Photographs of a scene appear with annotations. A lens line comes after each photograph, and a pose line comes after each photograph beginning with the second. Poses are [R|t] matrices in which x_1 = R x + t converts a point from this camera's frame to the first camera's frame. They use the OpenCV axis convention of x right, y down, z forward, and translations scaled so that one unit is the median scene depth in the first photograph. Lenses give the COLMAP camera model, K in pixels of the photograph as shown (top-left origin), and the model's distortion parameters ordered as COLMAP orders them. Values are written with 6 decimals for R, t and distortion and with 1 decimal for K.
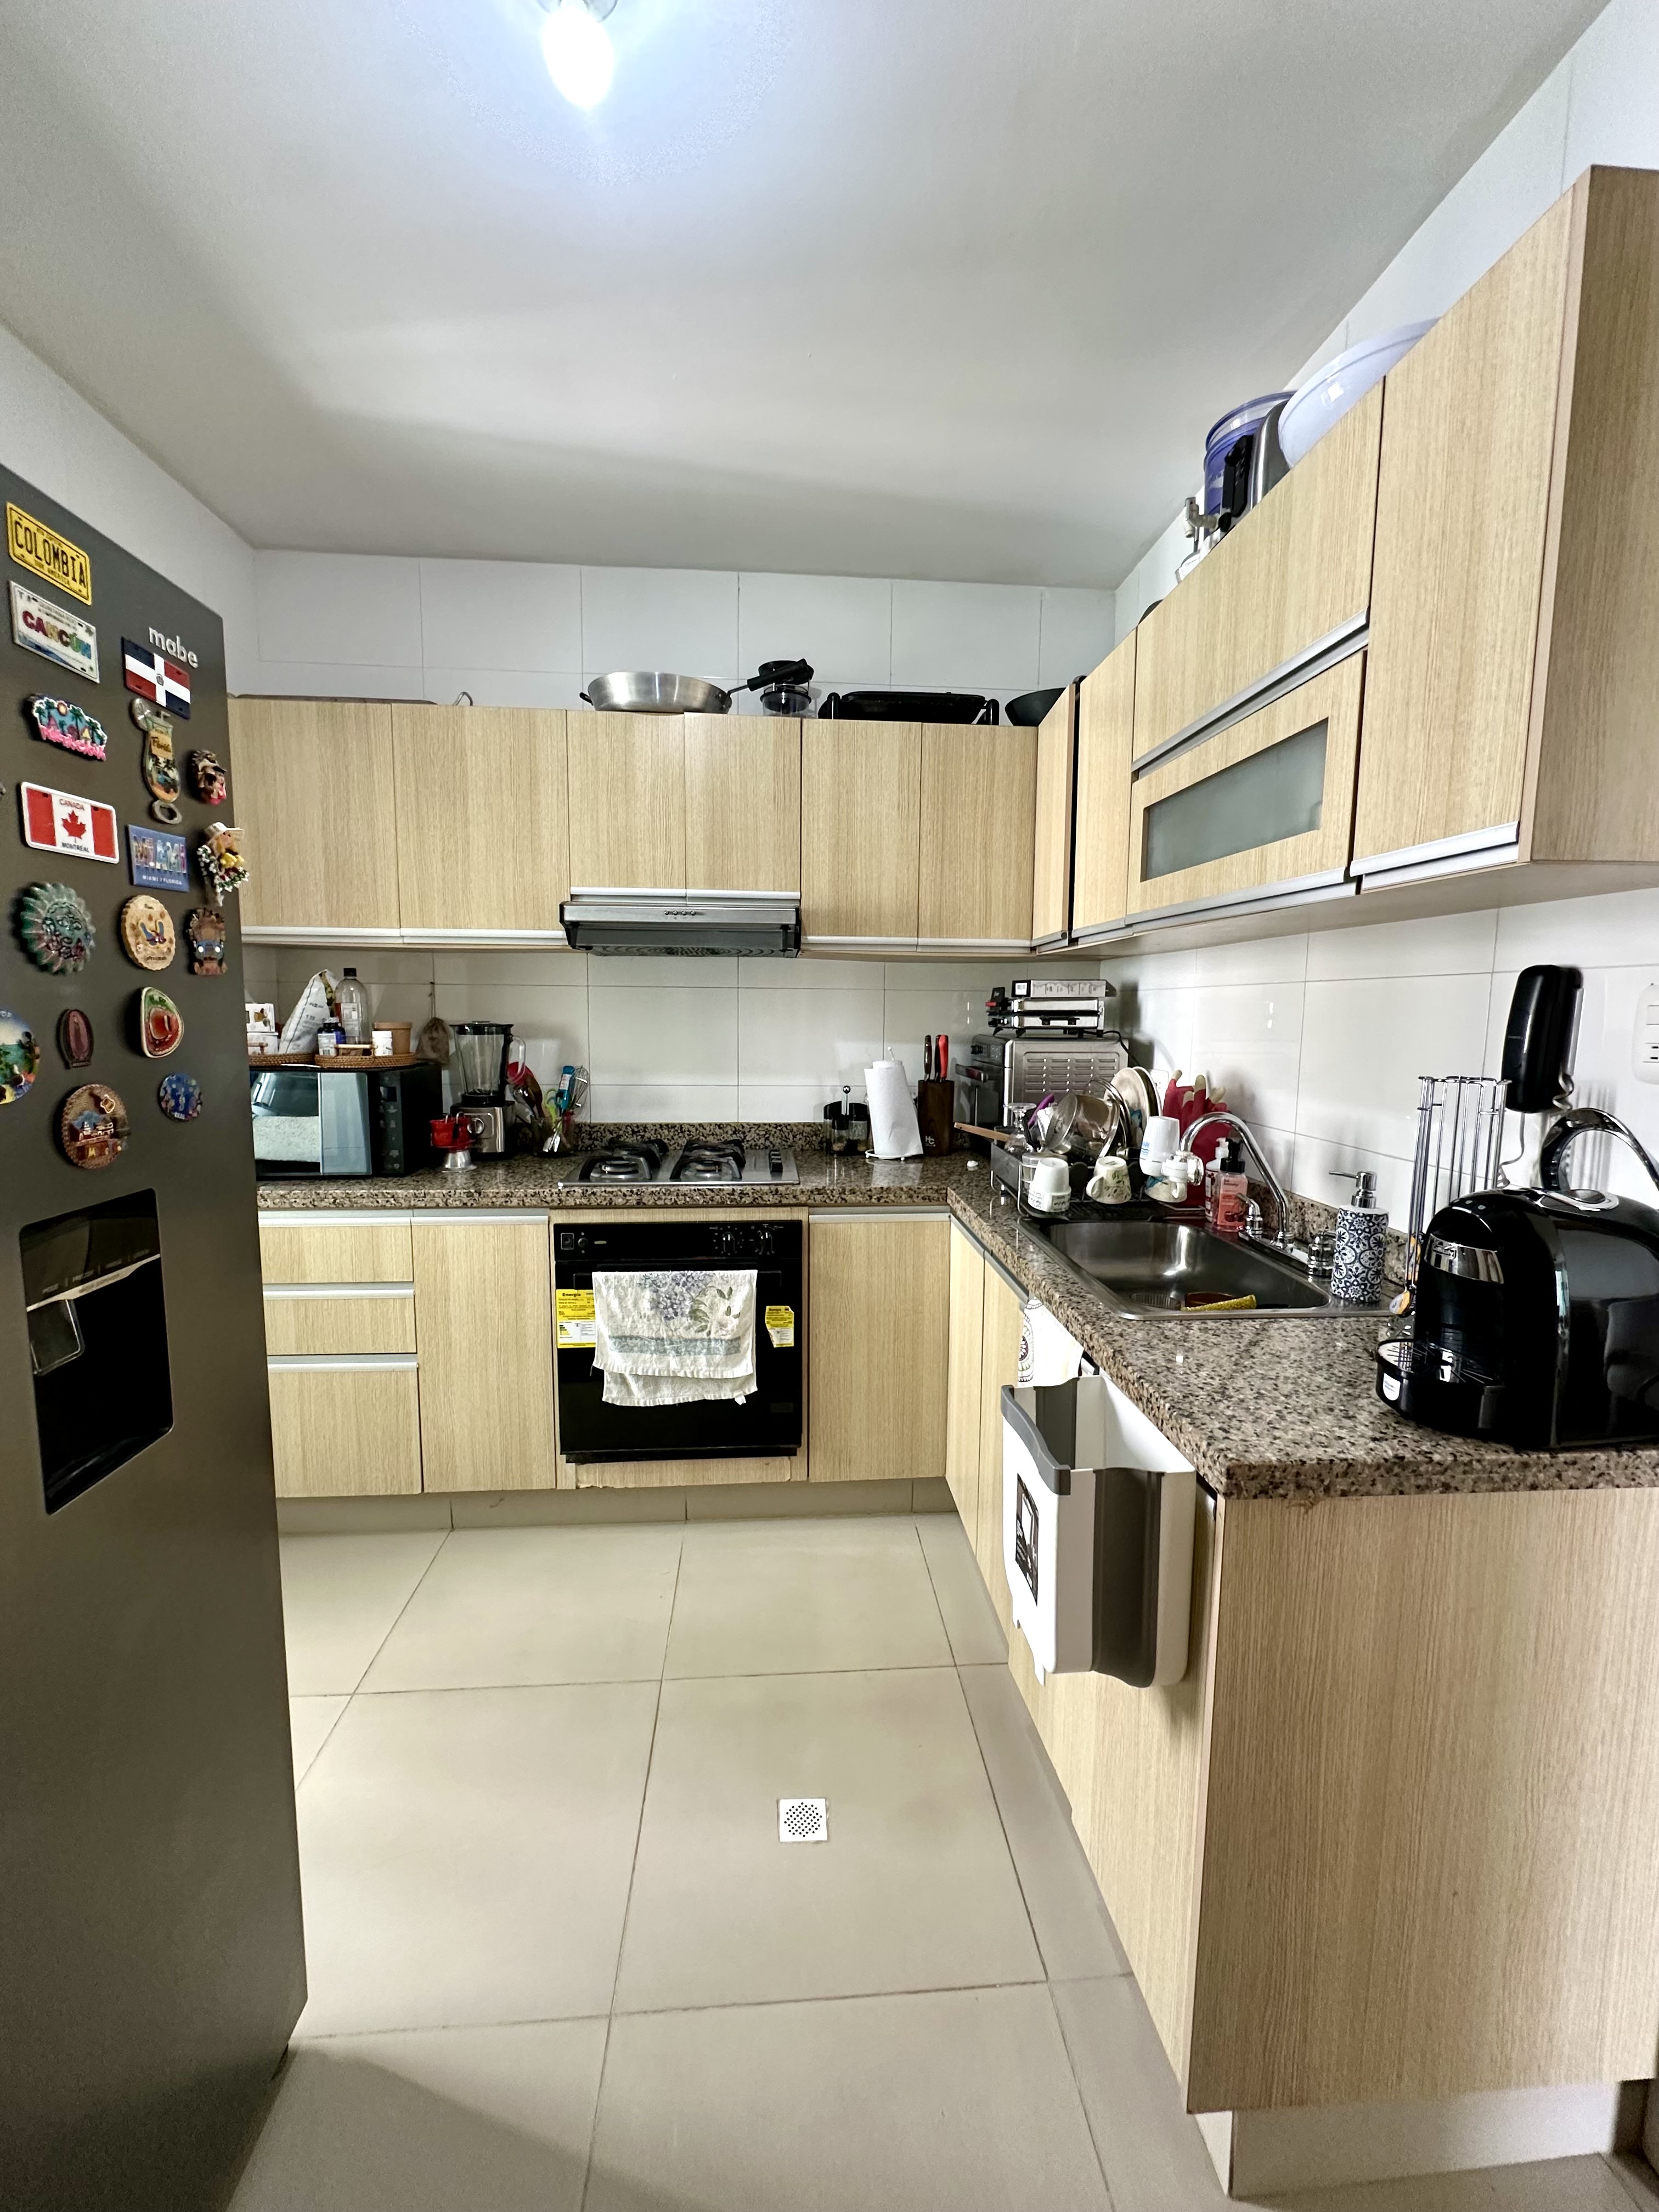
lens RADIAL K [[883.8, 0, 827.7], [0, 883.8, 1104.7], [0, 0, 1]] dist [-0.005109, 0.003823]
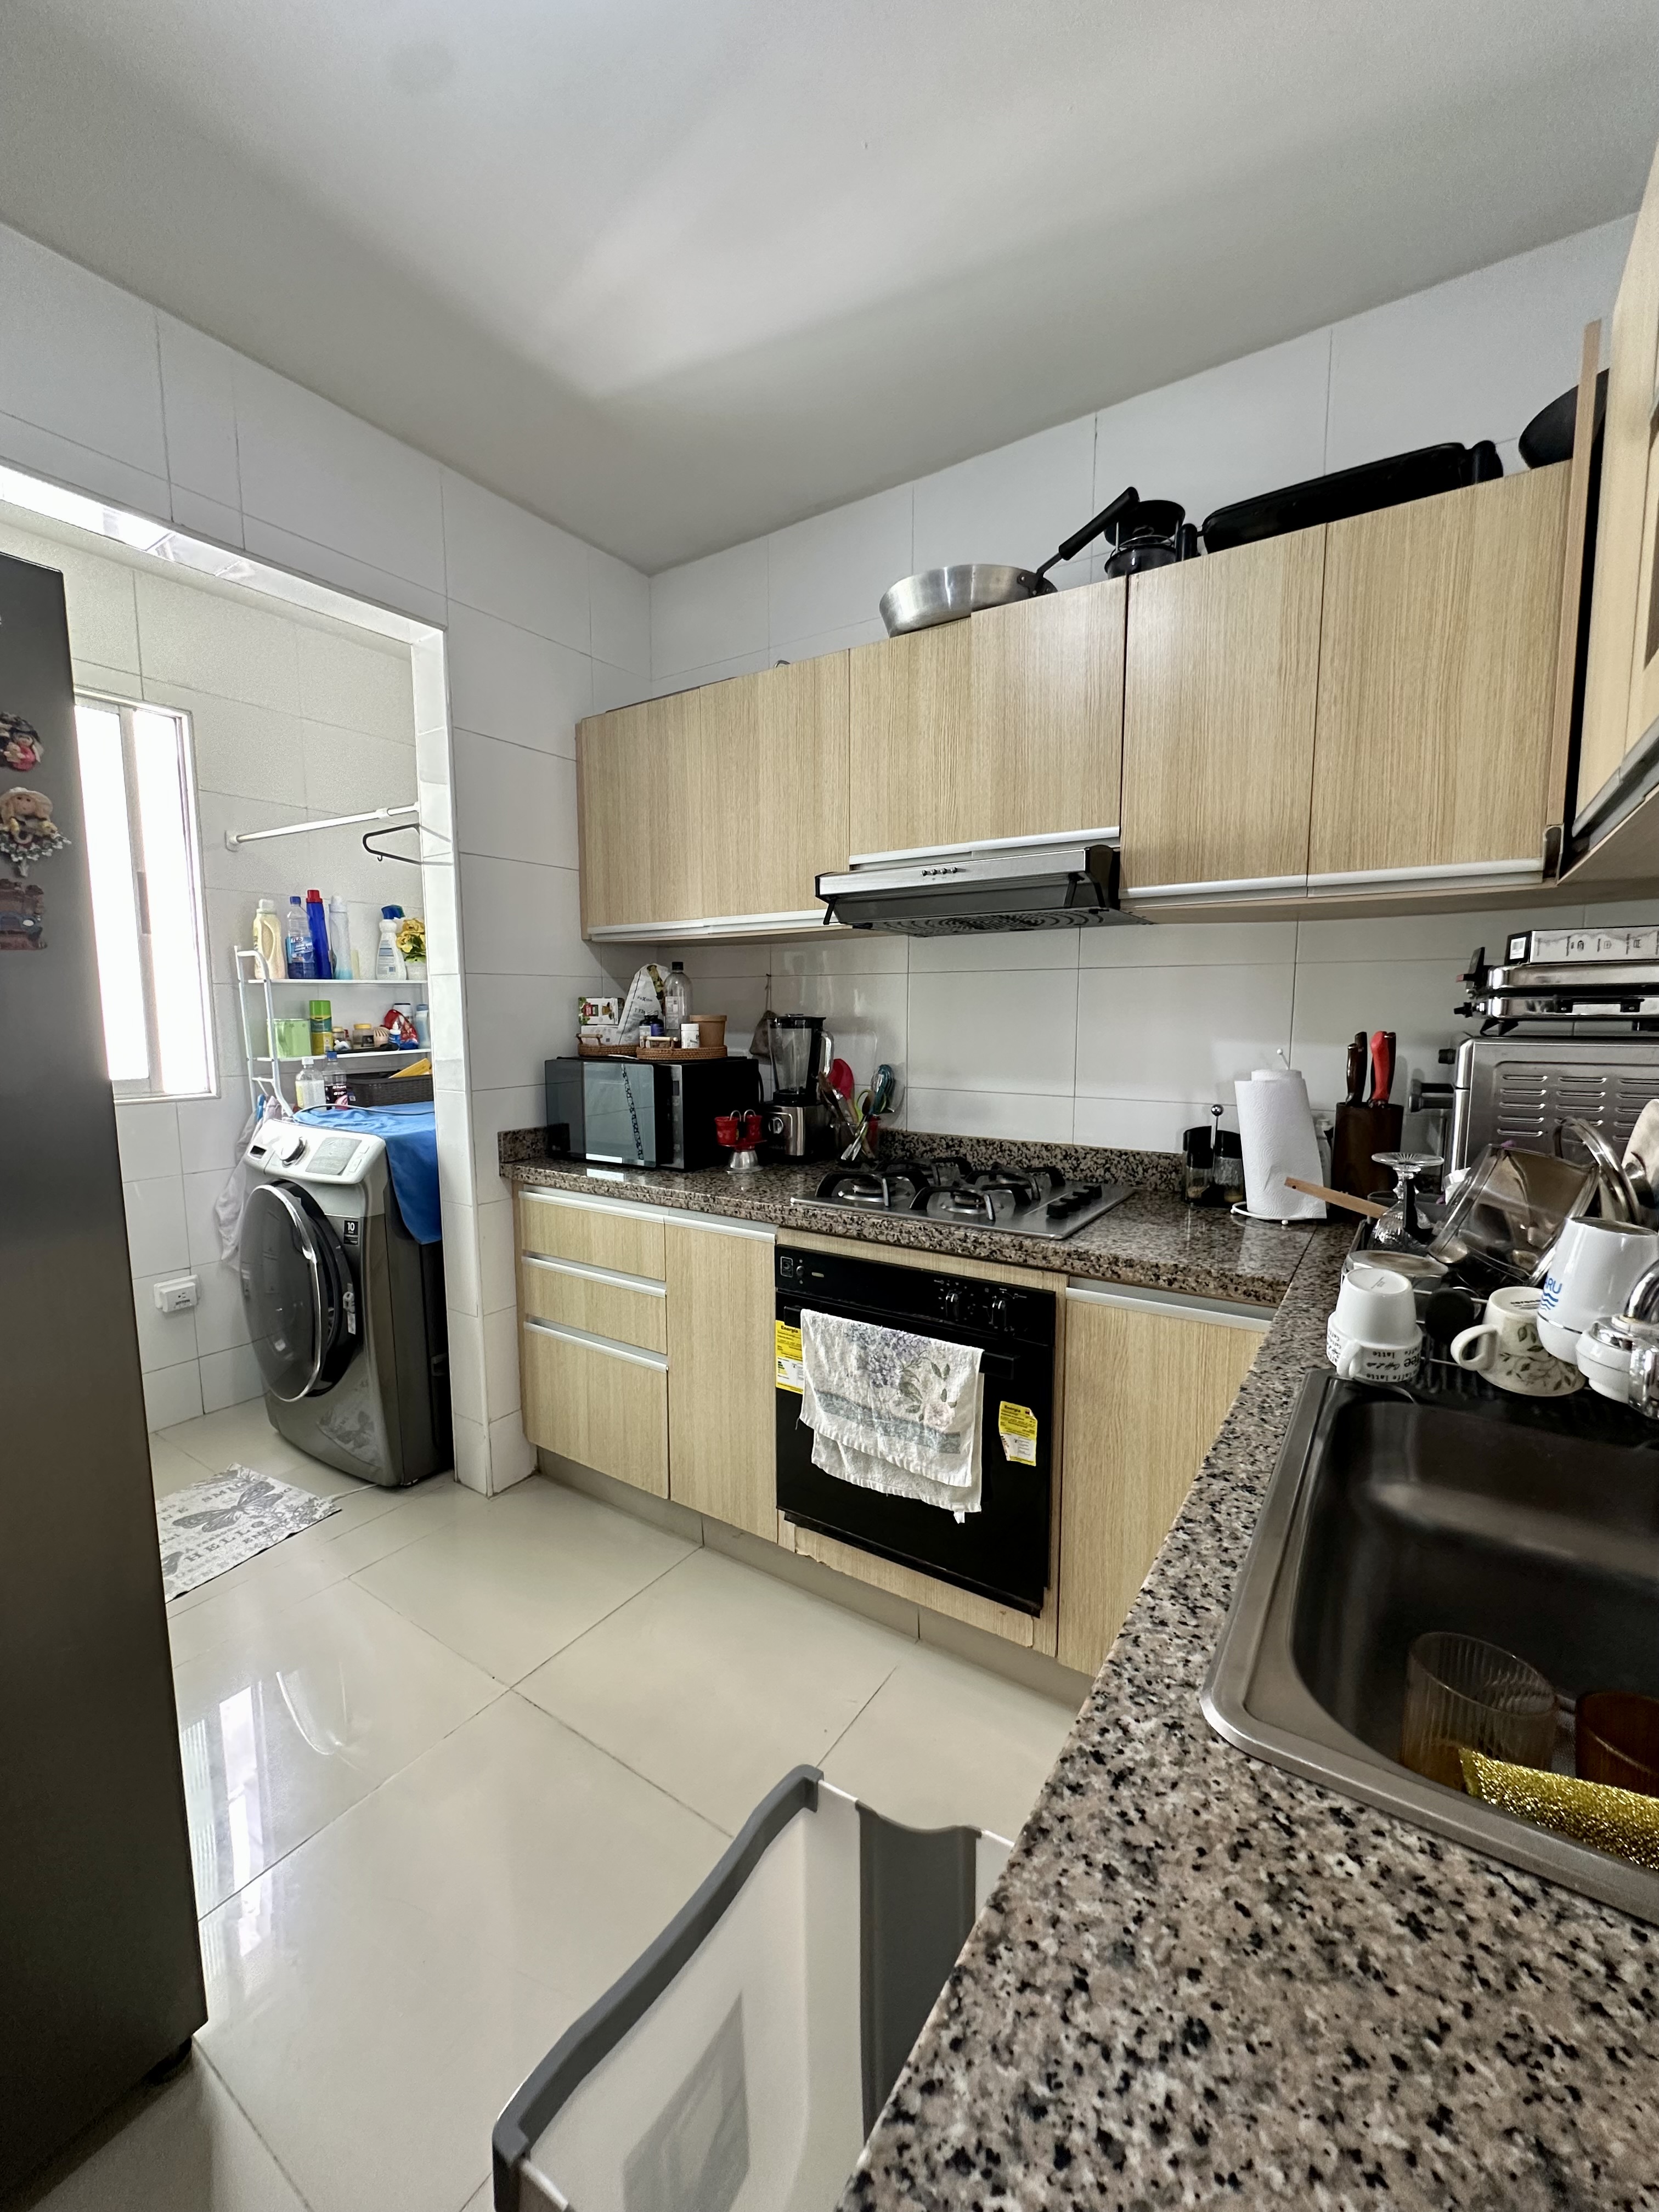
lens RADIAL K [[883.8, 0, 833.1], [0, 883.8, 1107.0], [0, 0, 1]] dist [-0.005109, 0.003823]
pose [[0.790841, 0.057281, -0.609335, 0.235354], [-0.057206, 0.998170, 0.019587, -0.018491], [0.609342, 0.019367, 0.792671, 0.315265]]
